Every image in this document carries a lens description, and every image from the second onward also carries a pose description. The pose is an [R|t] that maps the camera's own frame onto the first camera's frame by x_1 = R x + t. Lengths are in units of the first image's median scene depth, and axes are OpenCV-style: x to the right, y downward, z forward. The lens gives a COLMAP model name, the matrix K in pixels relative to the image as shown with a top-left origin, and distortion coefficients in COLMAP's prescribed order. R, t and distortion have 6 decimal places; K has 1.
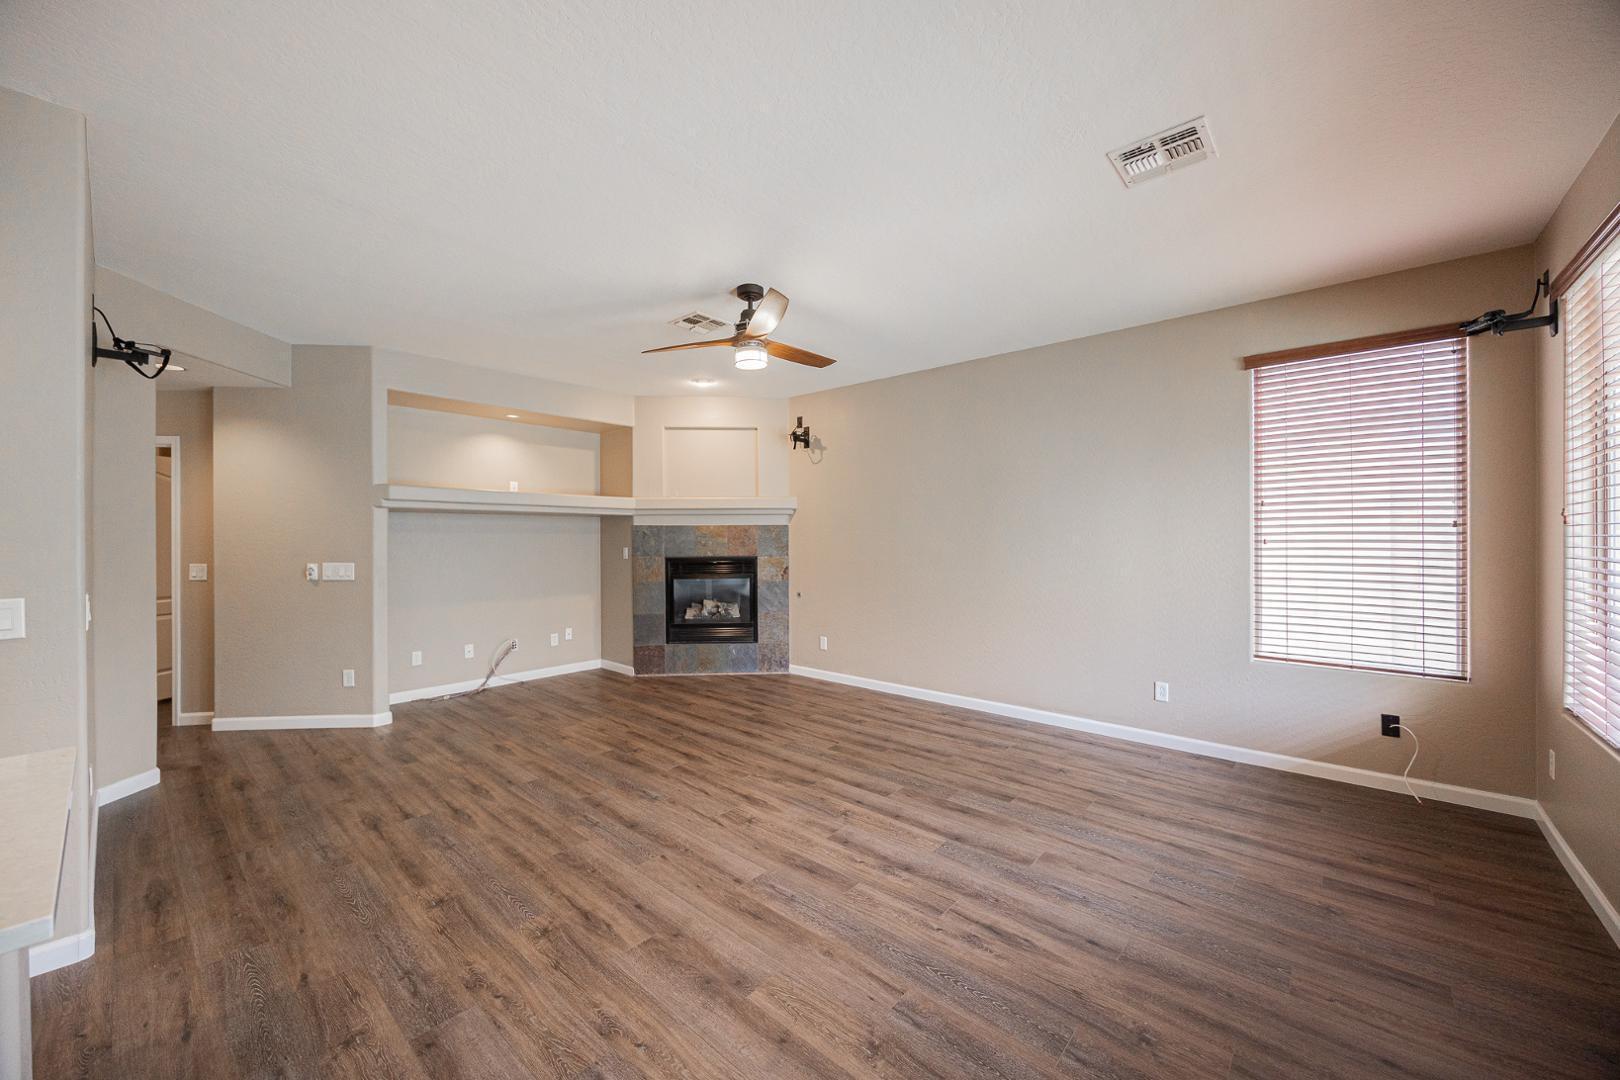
lens RADIAL K [[595.8, 0, 815.9], [0, 595.8, 540.7], [0, 0, 1]] dist [-0.002775, -0.000078]
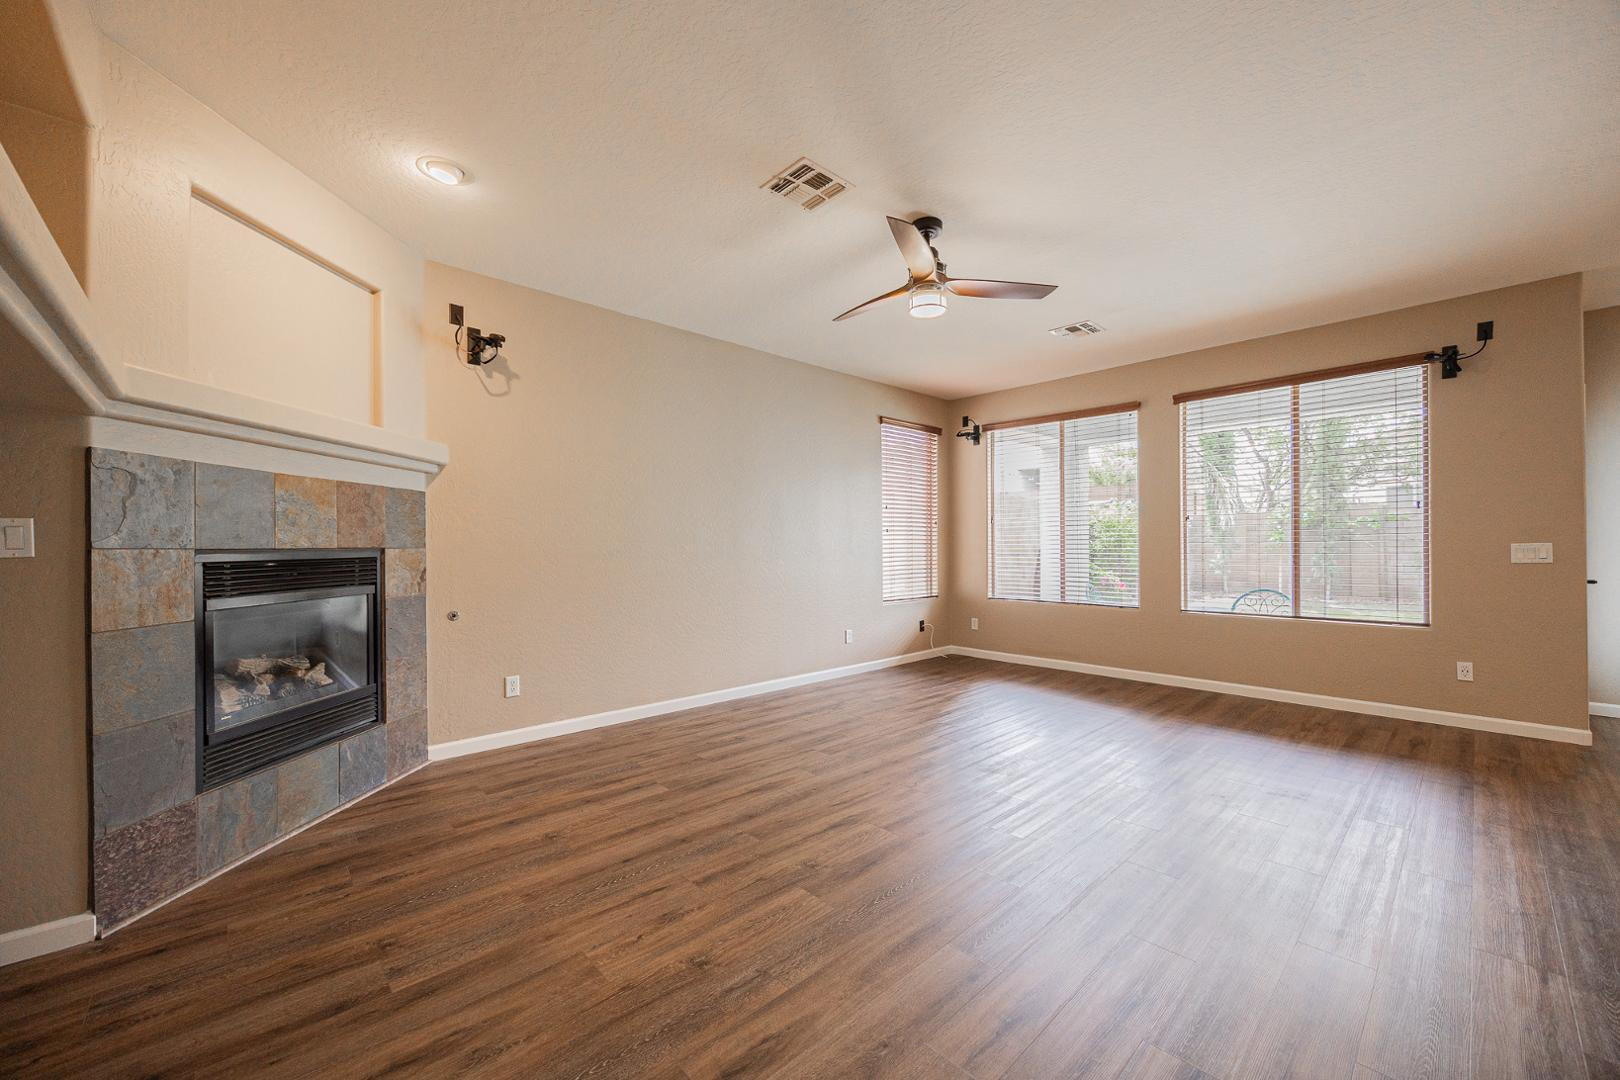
lens RADIAL K [[622.7, 0, 804.5], [0, 622.7, 543.4], [0, 0, 1]] dist [-0.008179, -0.000072]
pose [[0.117879, 0.007092, 0.993003, -0.657102], [0.006914, 0.999944, -0.007962, 0.032296], [-0.993004, 0.007804, 0.117824, 0.677800]]
